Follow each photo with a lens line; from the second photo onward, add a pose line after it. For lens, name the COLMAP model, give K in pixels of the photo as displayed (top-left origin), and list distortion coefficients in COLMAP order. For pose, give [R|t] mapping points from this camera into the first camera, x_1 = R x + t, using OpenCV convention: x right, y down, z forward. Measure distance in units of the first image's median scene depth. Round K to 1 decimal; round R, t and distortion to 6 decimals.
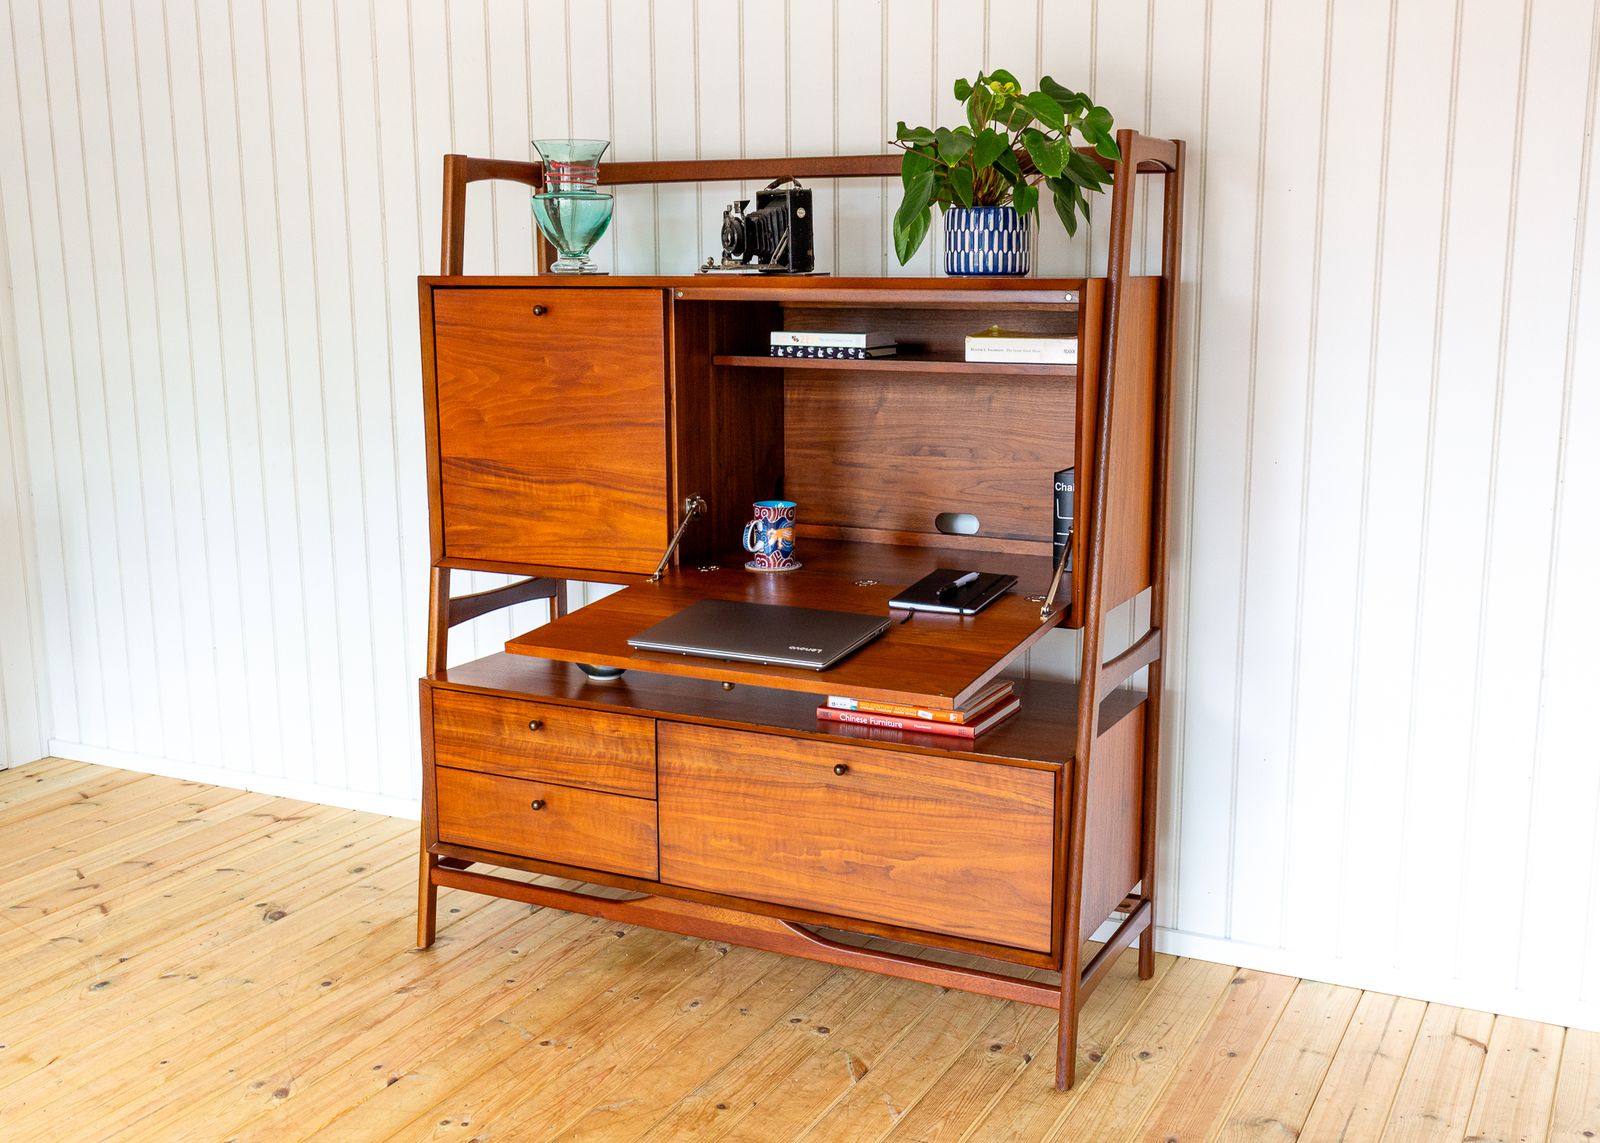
lens RADIAL K [[1713.8, 0, 800.0], [0, 1713.8, 571.5], [0, 0, 1]] dist [0.007443, -0.000949]
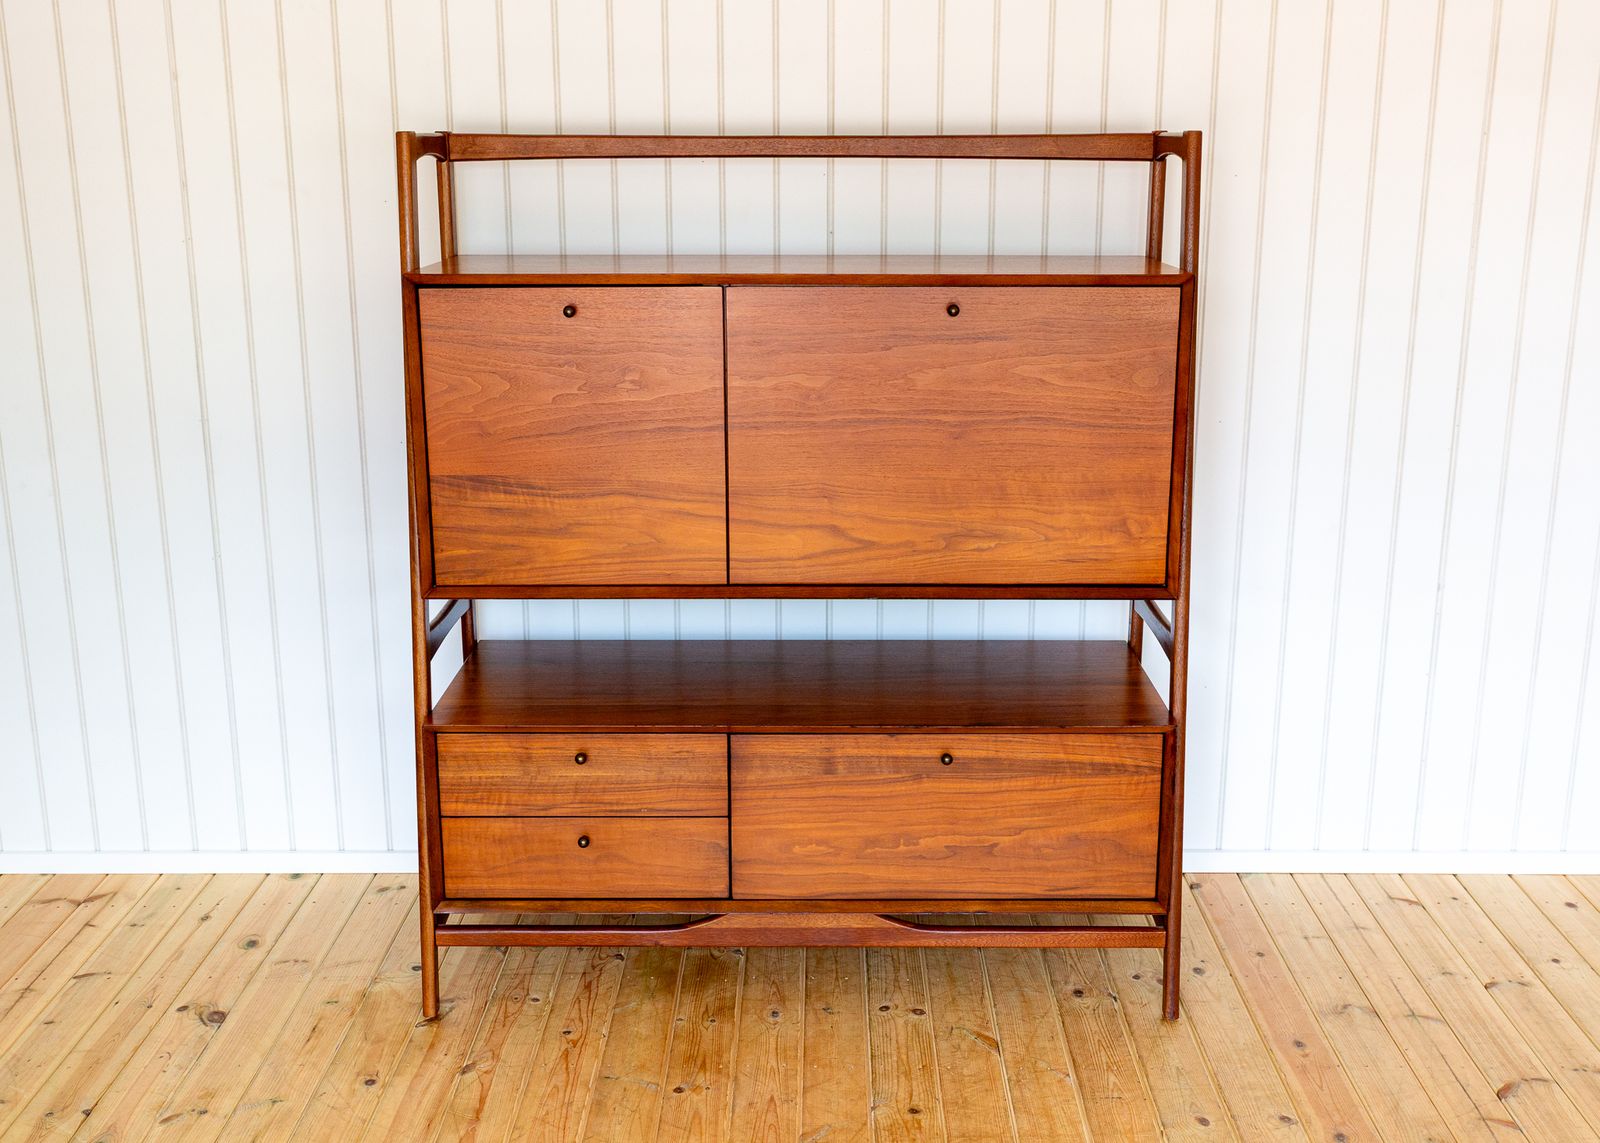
lens RADIAL K [[1701.3, 0, 797.5], [0, 1701.3, 558.1], [0, 0, 1]] dist [0.012419, -0.003496]
pose [[0.895214, -0.104304, 0.433259, -0.442706], [0.078729, 0.993948, 0.076612, -0.080272], [-0.438628, -0.034474, 0.898007, 0.126939]]
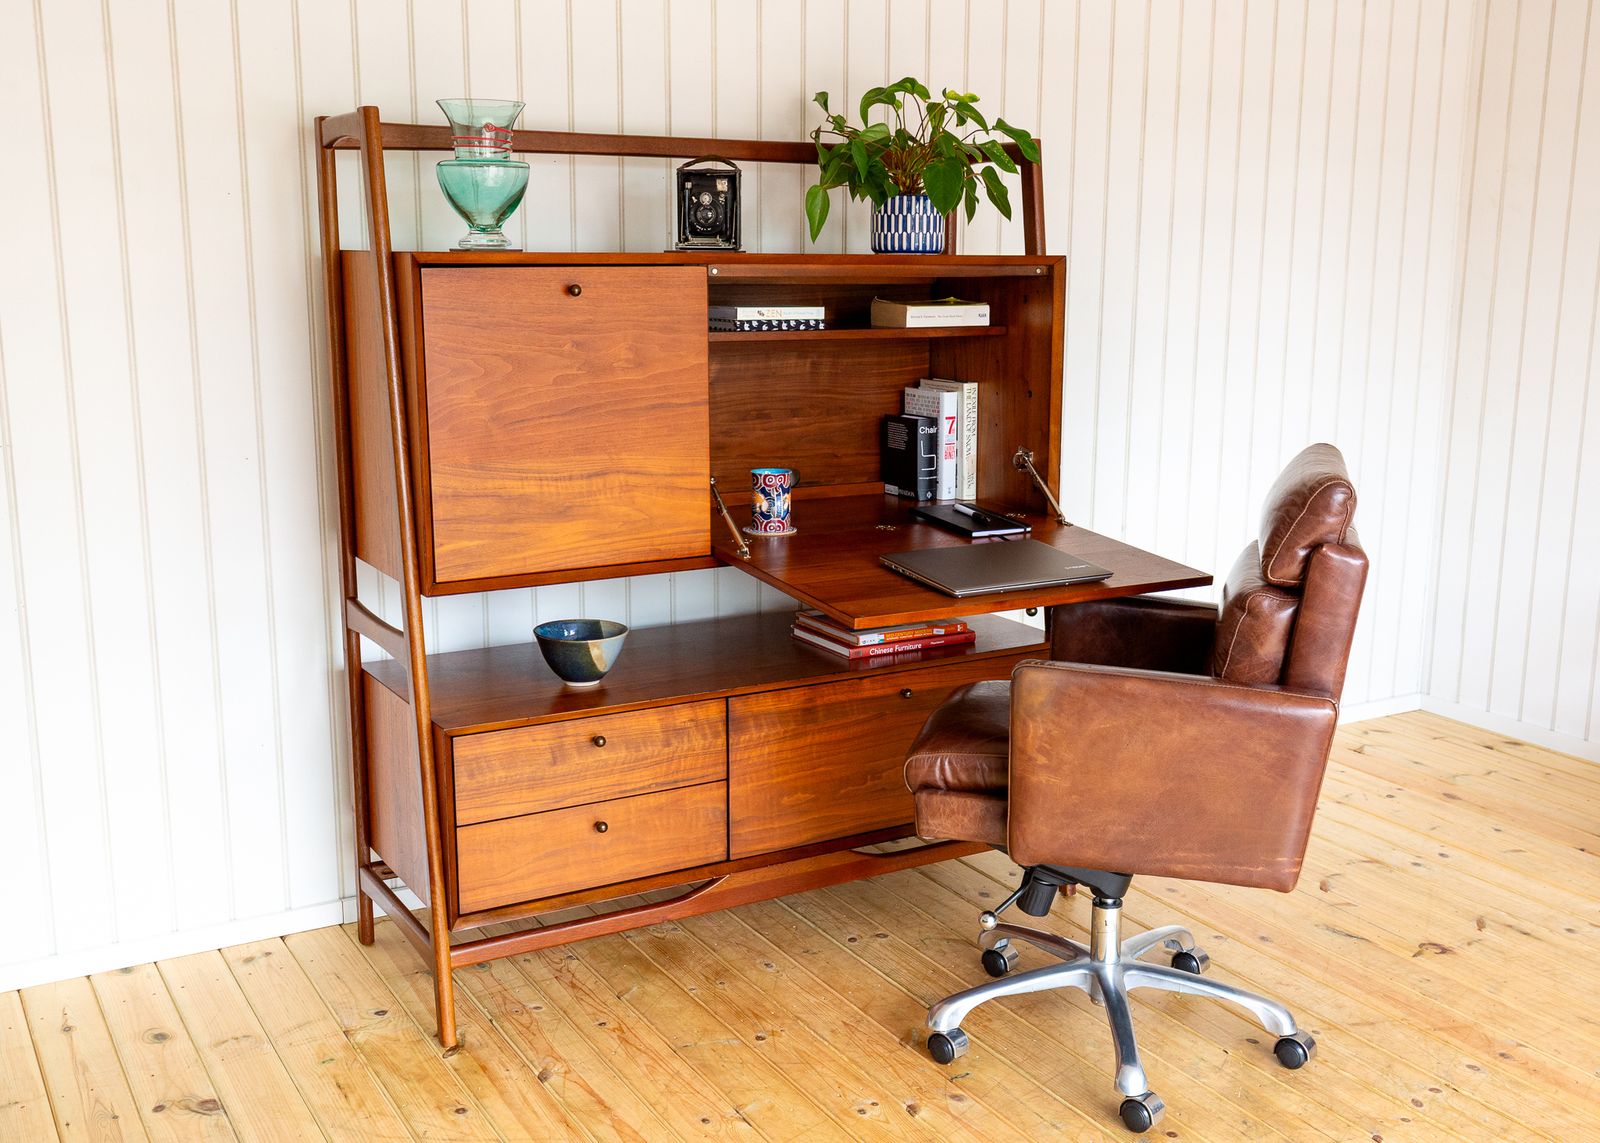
lens RADIAL K [[1689.4, 0, 839.6], [0, 1689.4, 579.2], [0, 0, 1]] dist [0.011669, 0.006115]
pose [[0.526832, -0.157541, 0.835242, -0.842711], [0.145374, 0.984894, 0.094073, -0.063661], [-0.837445, 0.071862, 0.541776, 0.397737]]
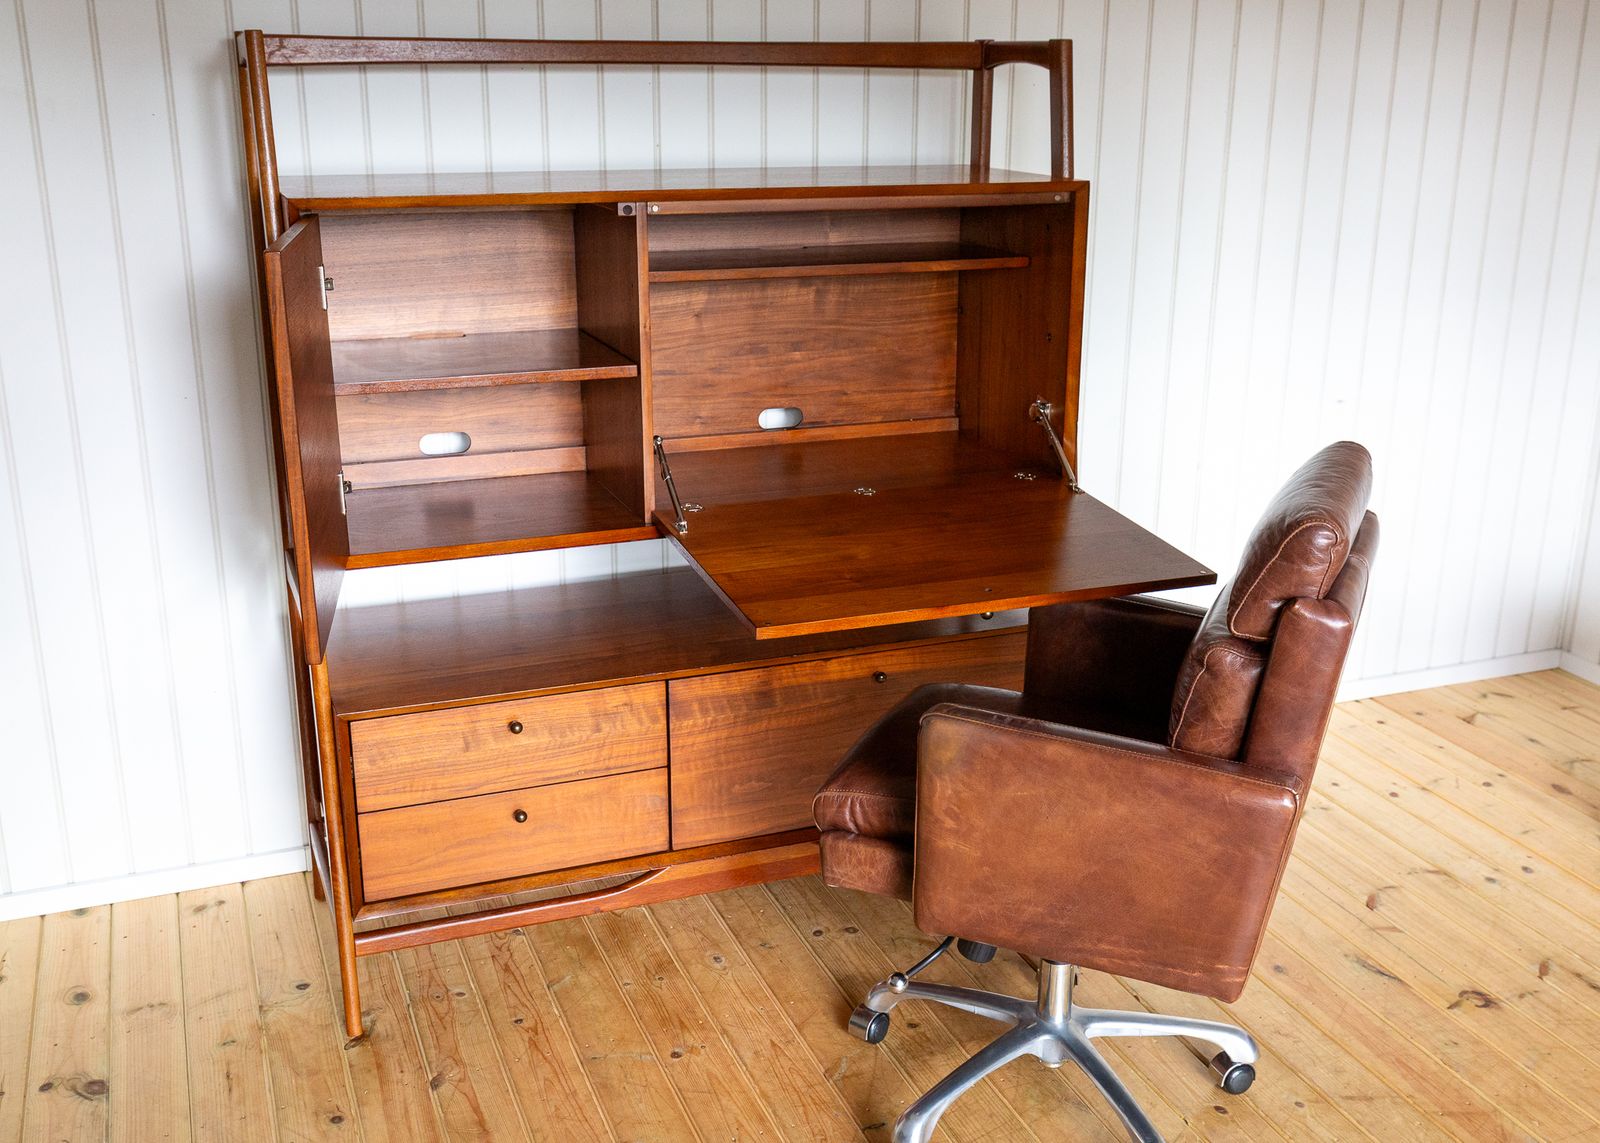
lens RADIAL K [[1668.4, 0, 805.8], [0, 1668.4, 571.7], [0, 0, 1]] dist [0.010975, 0.003565]
pose [[0.661235, -0.214678, 0.718806, -0.647233], [0.128374, 0.976426, 0.173526, -0.112768], [-0.739114, -0.022465, 0.673206, 0.340801]]
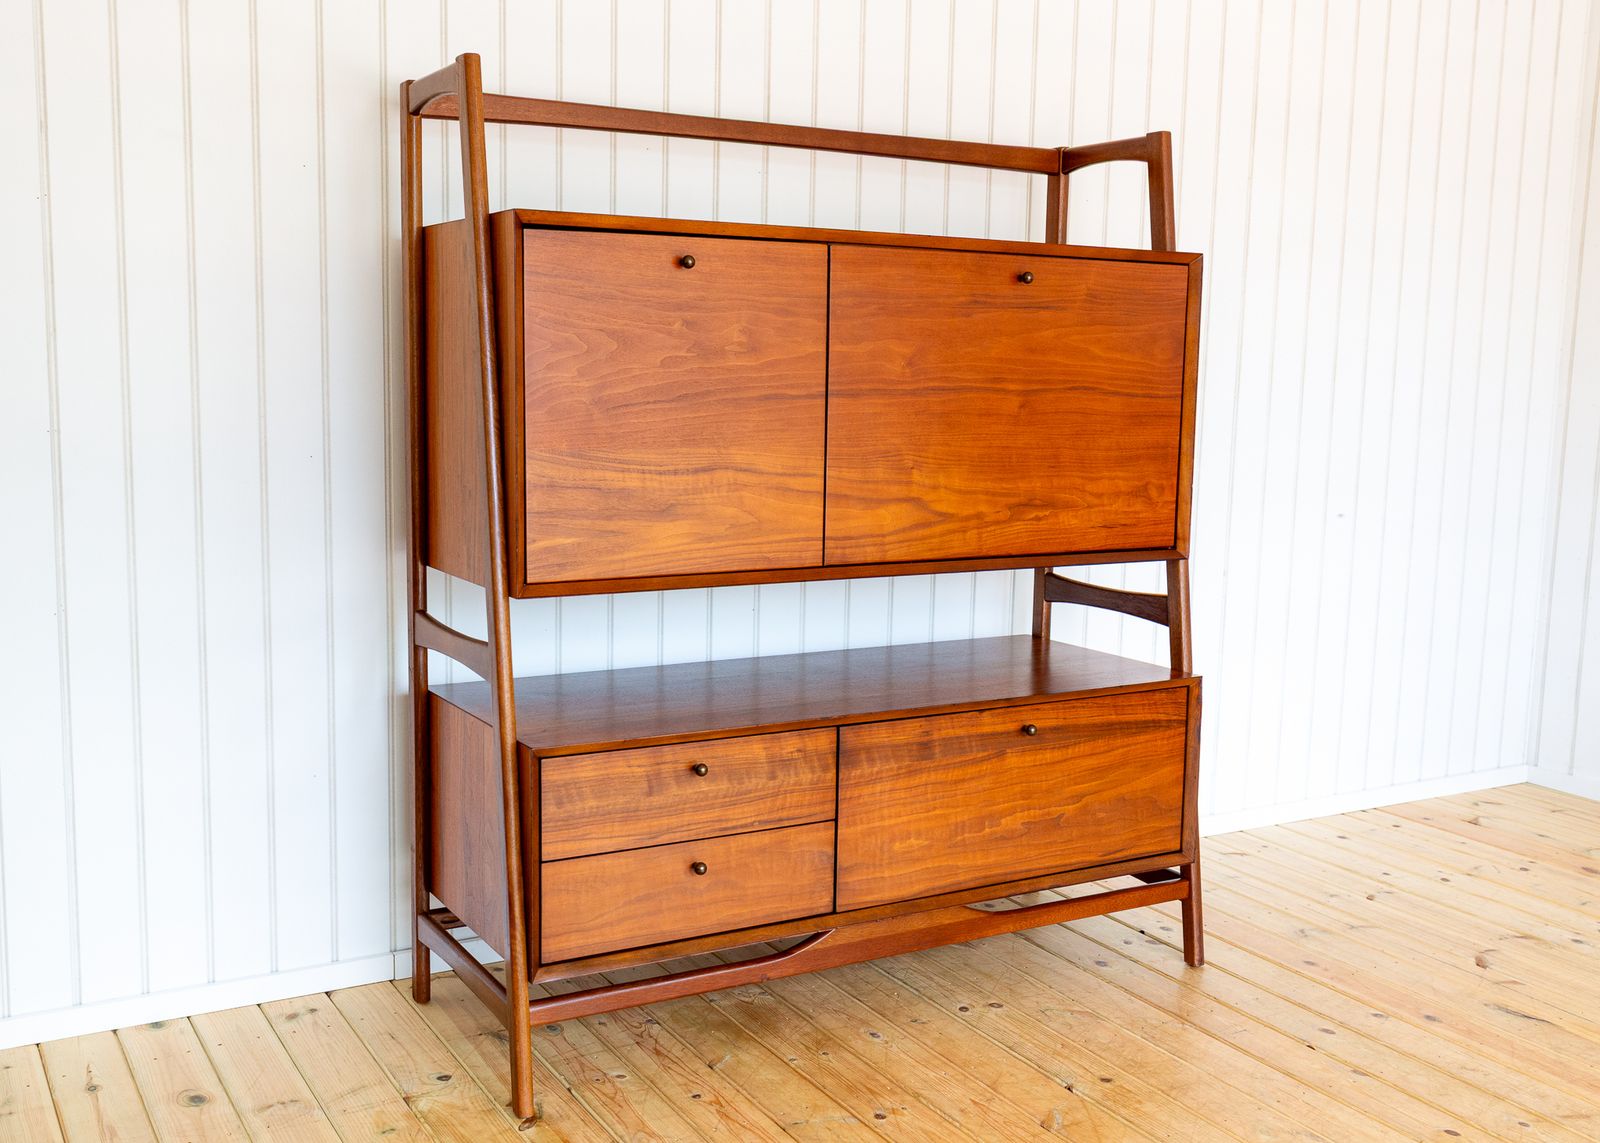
lens RADIAL K [[1644.2, 0, 772.5], [0, 1644.2, 572.4], [0, 0, 1]] dist [0.012903, -0.003965]
pose [[0.548956, -0.093013, 0.830660, -0.787061], [0.132399, 0.990919, 0.023459, -0.017432], [-0.825299, 0.097100, 0.556286, 0.533695]]
